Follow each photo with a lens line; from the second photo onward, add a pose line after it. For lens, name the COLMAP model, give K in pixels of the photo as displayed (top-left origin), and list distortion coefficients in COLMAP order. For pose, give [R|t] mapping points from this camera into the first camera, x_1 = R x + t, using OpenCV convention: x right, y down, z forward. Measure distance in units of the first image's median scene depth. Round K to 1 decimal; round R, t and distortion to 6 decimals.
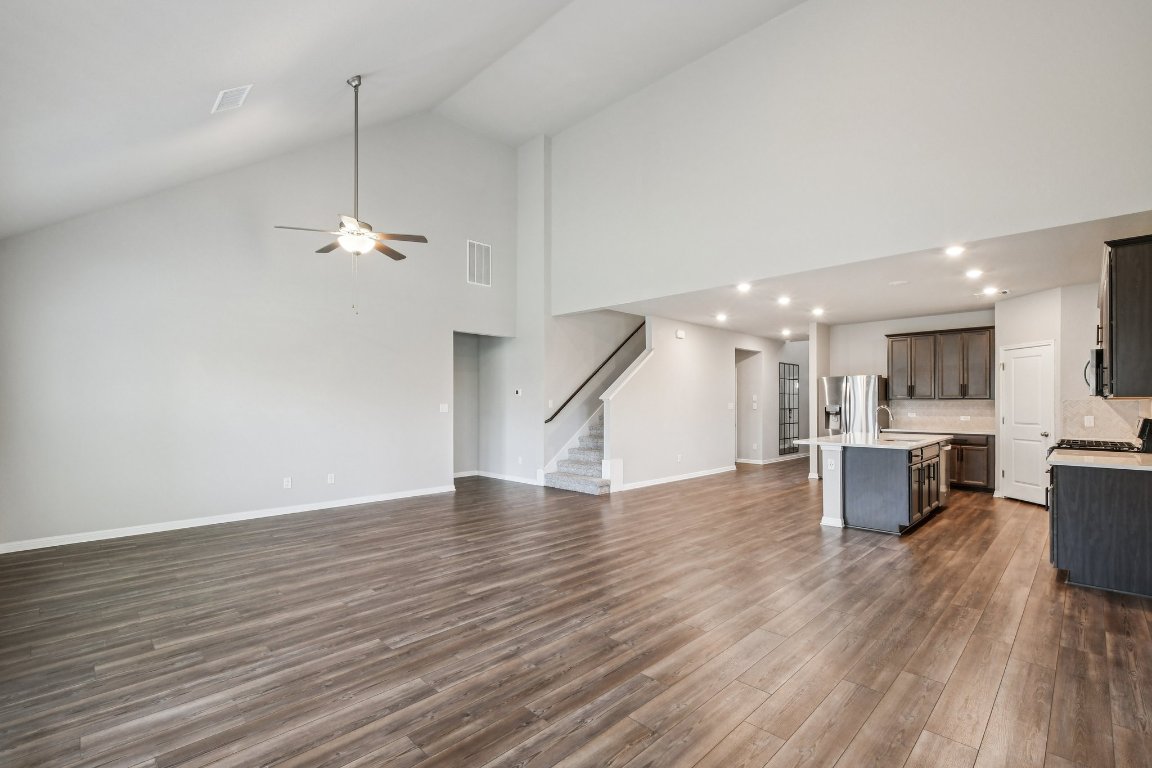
lens RADIAL K [[512.4, 0, 570.4], [0, 512.4, 401.2], [0, 0, 1]] dist [-0.000408, -0.001732]
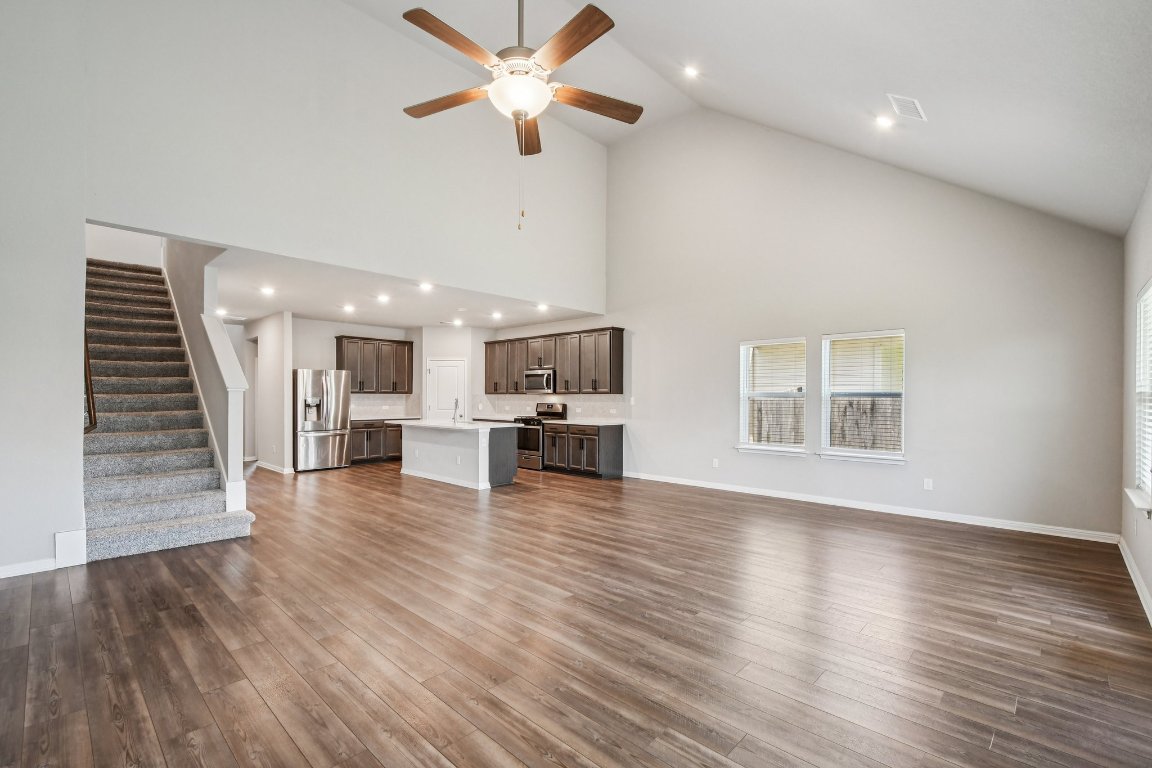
lens RADIAL K [[512.4, 0, 567.1], [0, 512.4, 398.9], [0, 0, 1]] dist [-0.000408, -0.001732]
pose [[-0.021205, -0.003668, 0.999768, -0.611702], [-0.007118, 0.999968, 0.003518, 0.003679], [-0.999750, -0.007042, -0.021231, 0.612707]]
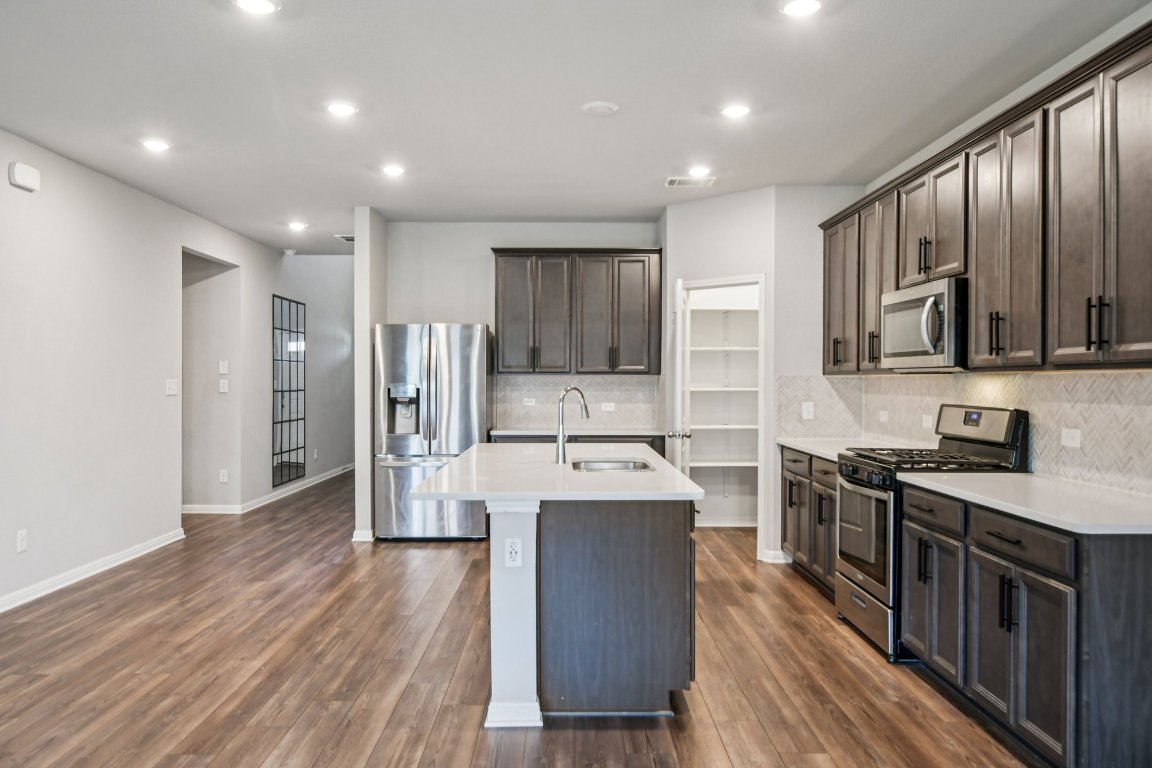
lens RADIAL K [[800.4, 0, 567.7], [0, 800.4, 382.3], [0, 0, 1]] dist [-0.012713, -0.000353]
pose [[0.699685, 0.000353, 0.714452, 0.106158], [-0.005496, 0.999973, 0.004888, 0.002037], [-0.714431, -0.007347, 0.699668, 0.442019]]
